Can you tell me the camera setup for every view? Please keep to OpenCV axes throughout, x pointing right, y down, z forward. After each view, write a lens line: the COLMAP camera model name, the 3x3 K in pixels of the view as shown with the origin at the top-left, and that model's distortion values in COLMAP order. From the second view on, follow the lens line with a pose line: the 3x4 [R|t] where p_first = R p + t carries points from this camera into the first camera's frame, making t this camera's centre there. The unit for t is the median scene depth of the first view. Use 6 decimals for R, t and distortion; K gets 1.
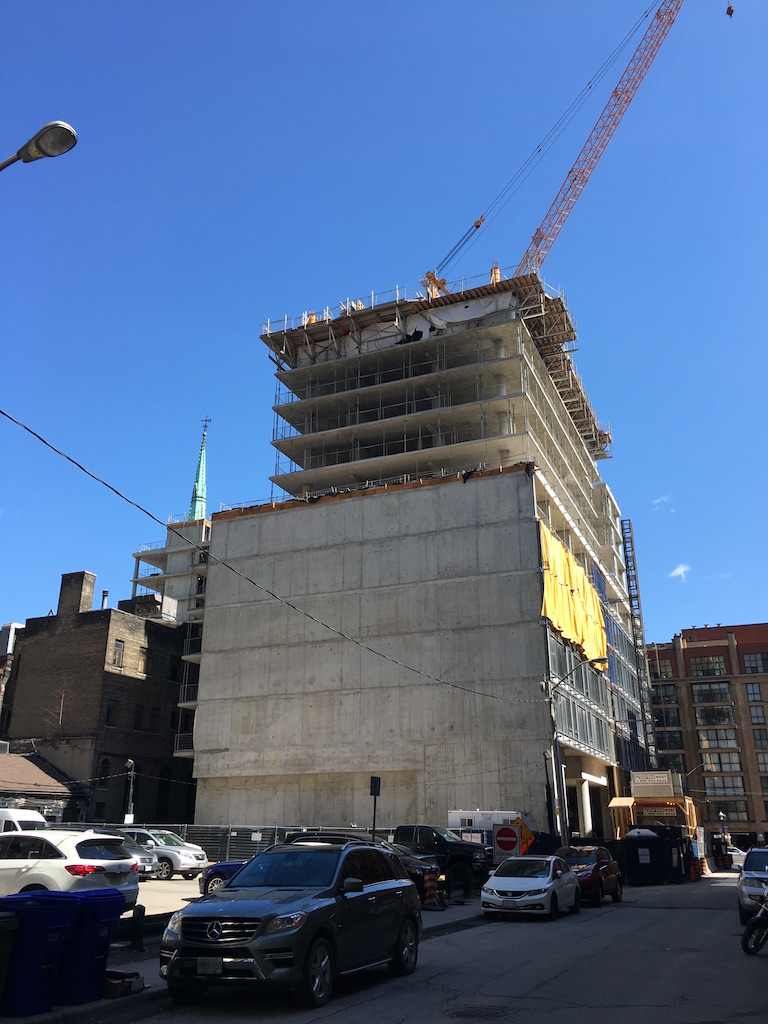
lens RADIAL K [[865.5, 0, 375.1], [0, 865.5, 511.0], [0, 0, 1]] dist [0.072929, -0.083917]
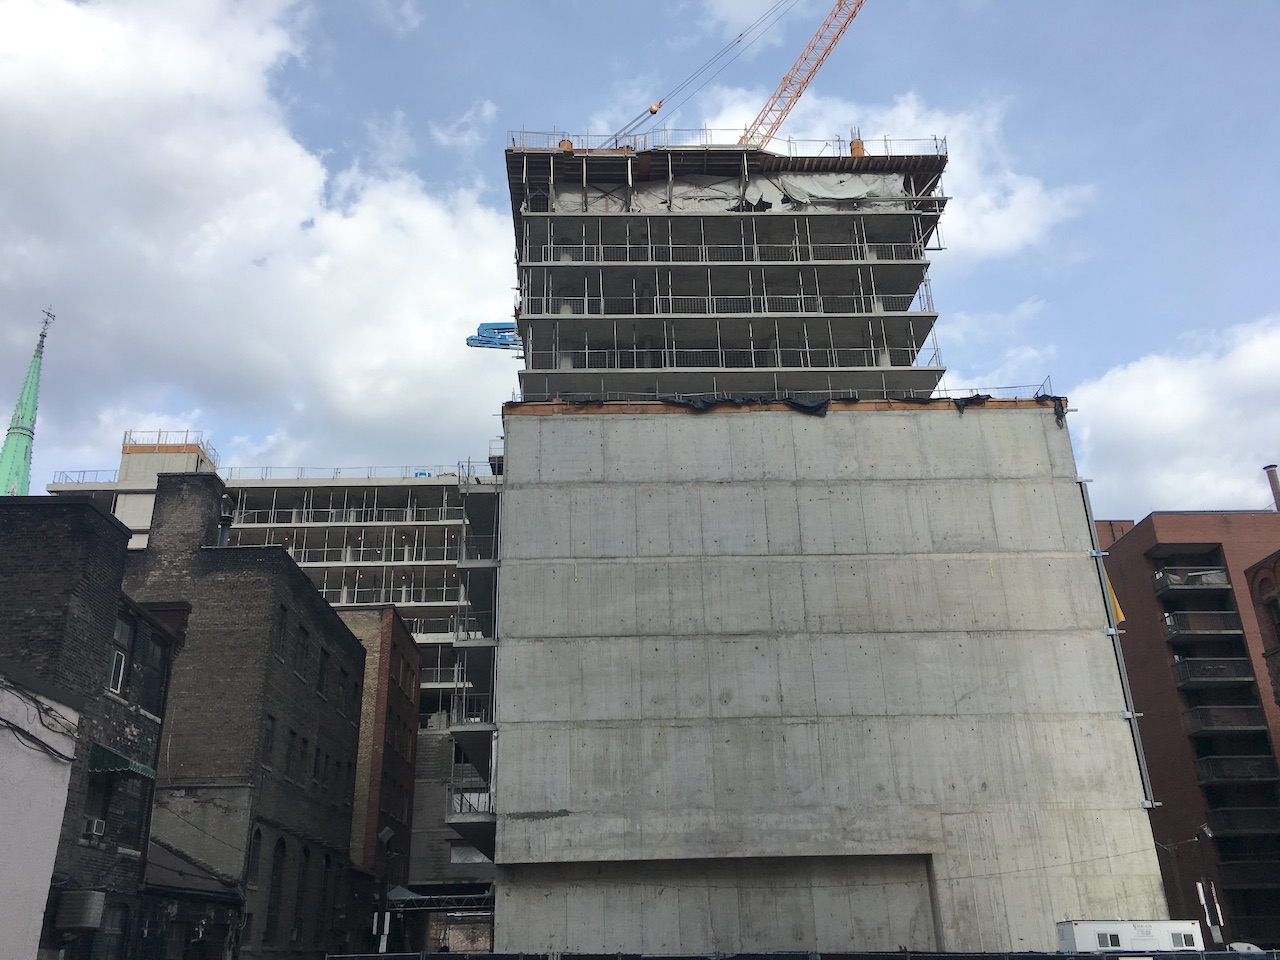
lens RADIAL K [[1081.9, 0, 634.6], [0, 1081.9, 479.6], [0, 0, 1]] dist [0.072929, -0.083917]
pose [[0.906935, 0.146323, 0.395043, -0.447636], [-0.125325, 0.988997, -0.078601, 0.115263], [-0.402198, 0.021777, 0.915294, 0.348839]]
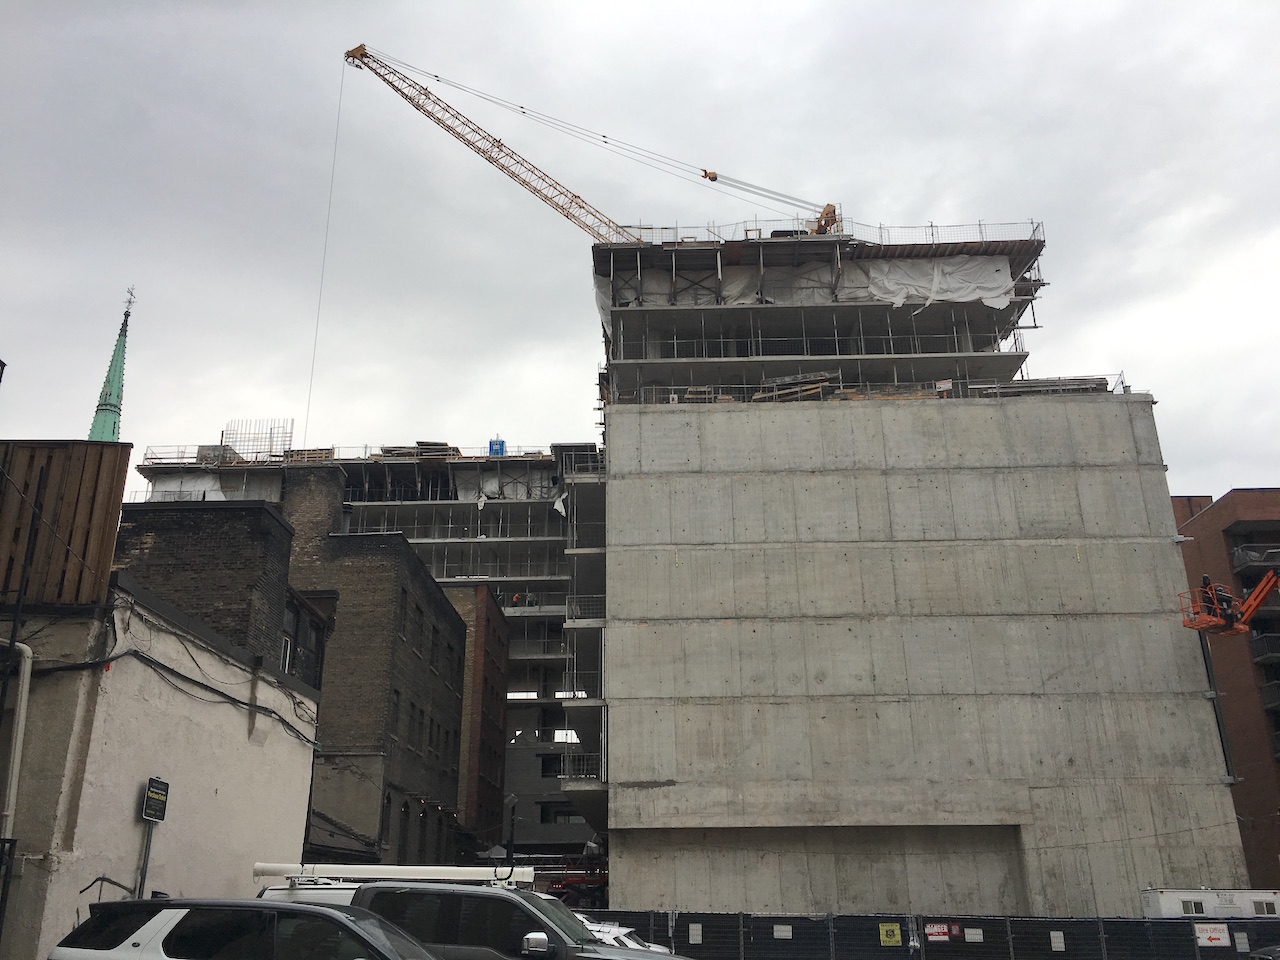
lens RADIAL K [[1081.9, 0, 633.8], [0, 1081.9, 485.2], [0, 0, 1]] dist [0.072929, -0.083917]
pose [[0.926596, 0.127030, 0.353953, -0.498109], [-0.122524, 0.991841, -0.035212, 0.103240], [-0.355538, -0.010740, 0.934600, 0.320783]]
